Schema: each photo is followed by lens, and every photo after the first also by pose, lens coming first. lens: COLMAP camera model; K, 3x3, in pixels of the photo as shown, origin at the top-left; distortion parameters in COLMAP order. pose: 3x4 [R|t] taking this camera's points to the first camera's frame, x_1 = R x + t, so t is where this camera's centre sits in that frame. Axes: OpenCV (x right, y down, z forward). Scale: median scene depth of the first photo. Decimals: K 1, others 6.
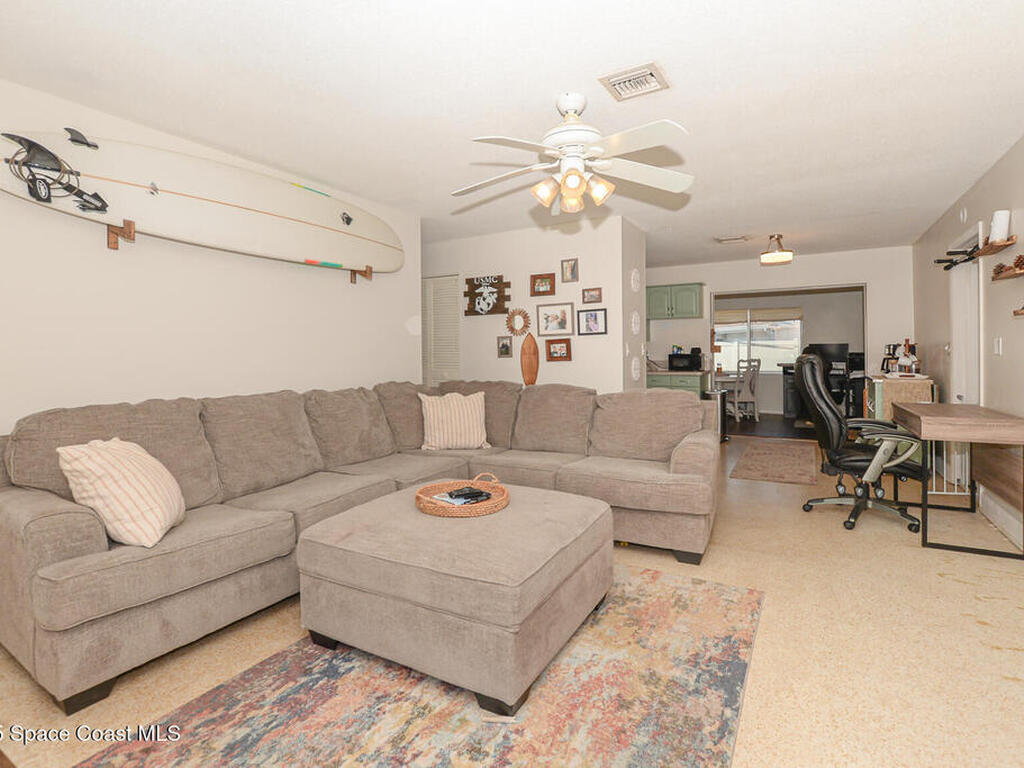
lens RADIAL K [[519.6, 0, 509.8], [0, 519.6, 369.0], [0, 0, 1]] dist [-0.004300, -0.000445]
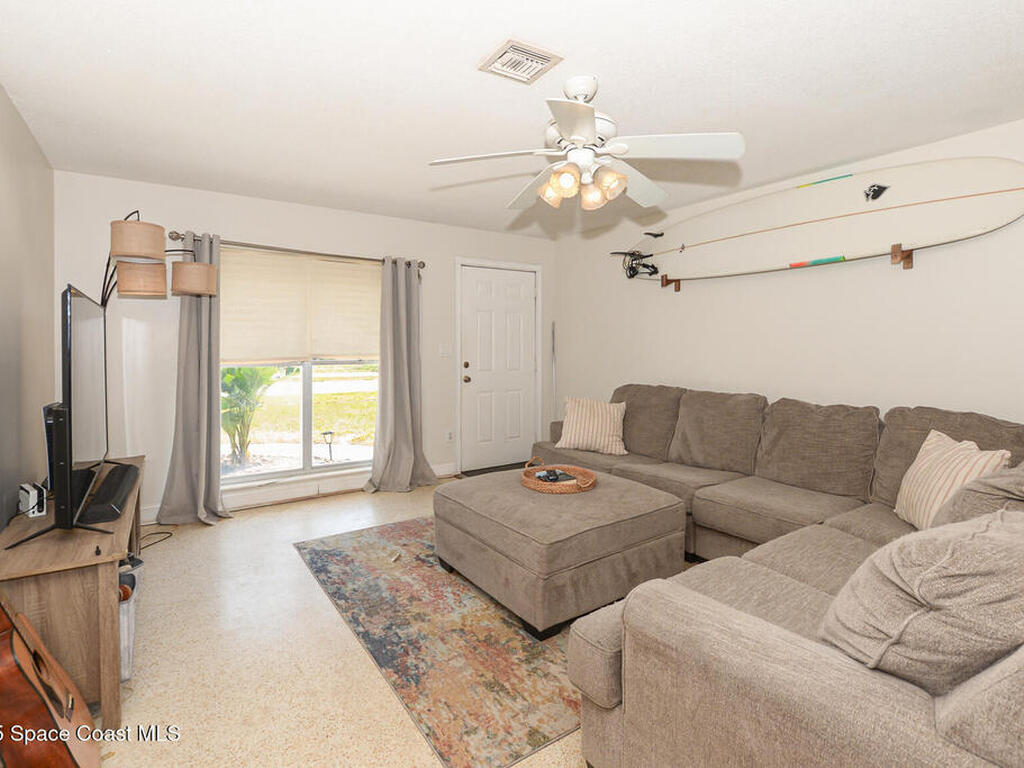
lens RADIAL K [[519.6, 0, 509.8], [0, 519.6, 369.0], [0, 0, 1]] dist [-0.004300, -0.000445]
pose [[-0.433420, 0.058337, -0.899302, 1.188532], [-0.020050, 0.997031, 0.074340, -0.123297], [0.900969, 0.050251, -0.430963, 1.563215]]
